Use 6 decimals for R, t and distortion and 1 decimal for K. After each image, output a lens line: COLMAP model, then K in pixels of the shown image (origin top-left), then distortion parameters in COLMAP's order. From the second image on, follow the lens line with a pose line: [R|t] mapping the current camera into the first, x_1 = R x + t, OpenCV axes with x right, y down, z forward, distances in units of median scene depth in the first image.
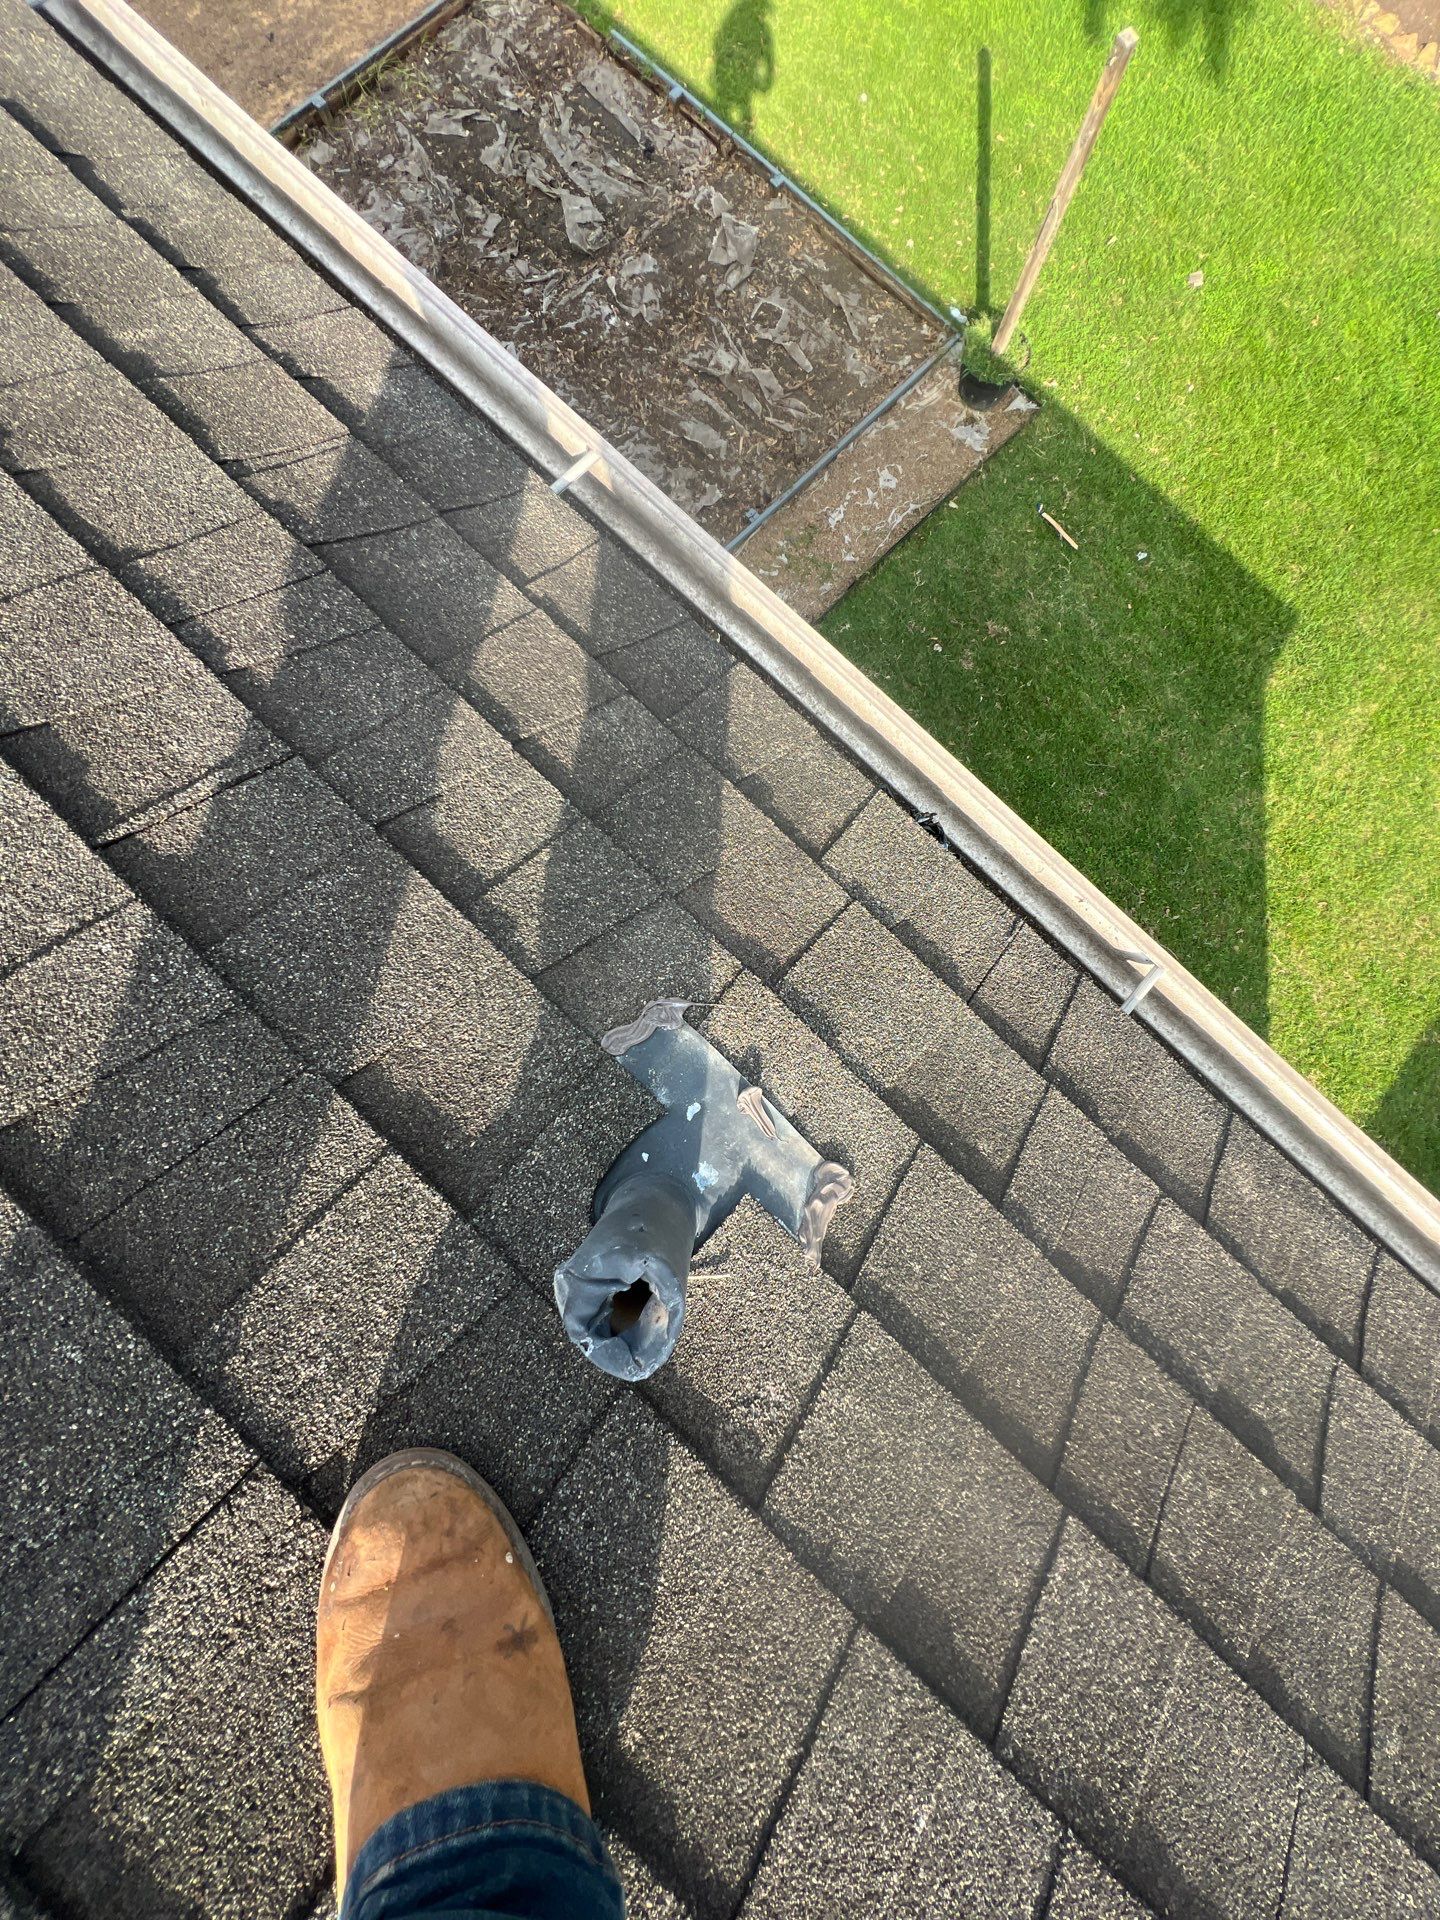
lens RADIAL K [[772.4, 0, 721.4], [0, 772.4, 956.6], [0, 0, 1]] dist [-0.002877, 0.000901]
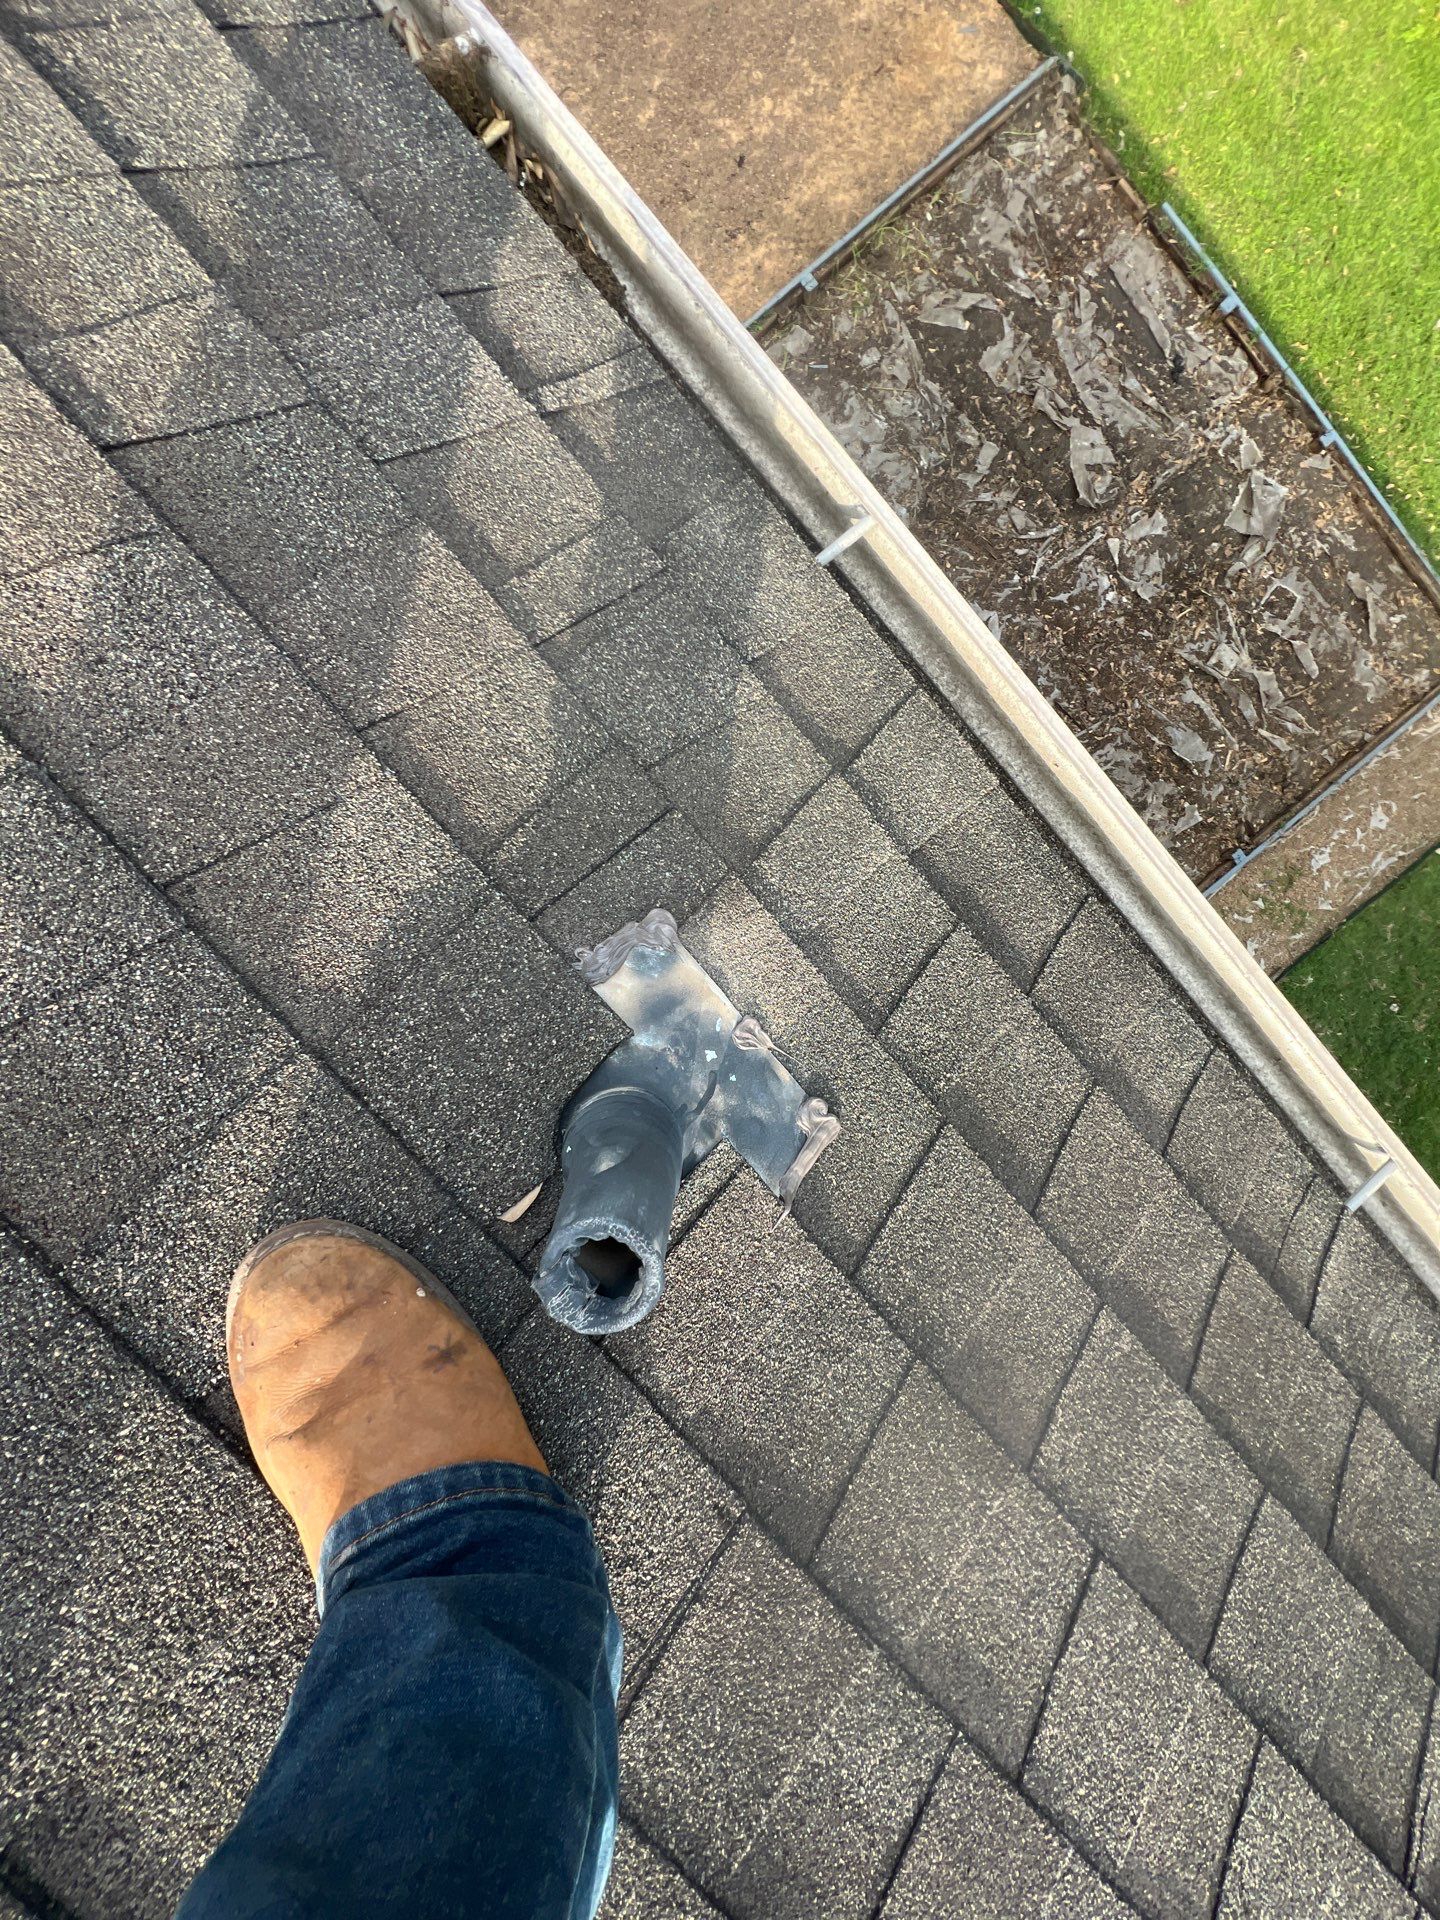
lens RADIAL K [[837.5, 0, 717.8], [0, 837.5, 1029.1], [0, 0, 1]] dist [-0.010215, 0.005225]
pose [[0.996546, 0.079282, 0.024712, -0.566310], [-0.082579, 0.977529, 0.193952, -0.480527], [-0.008780, -0.195323, 0.980700, -0.032069]]
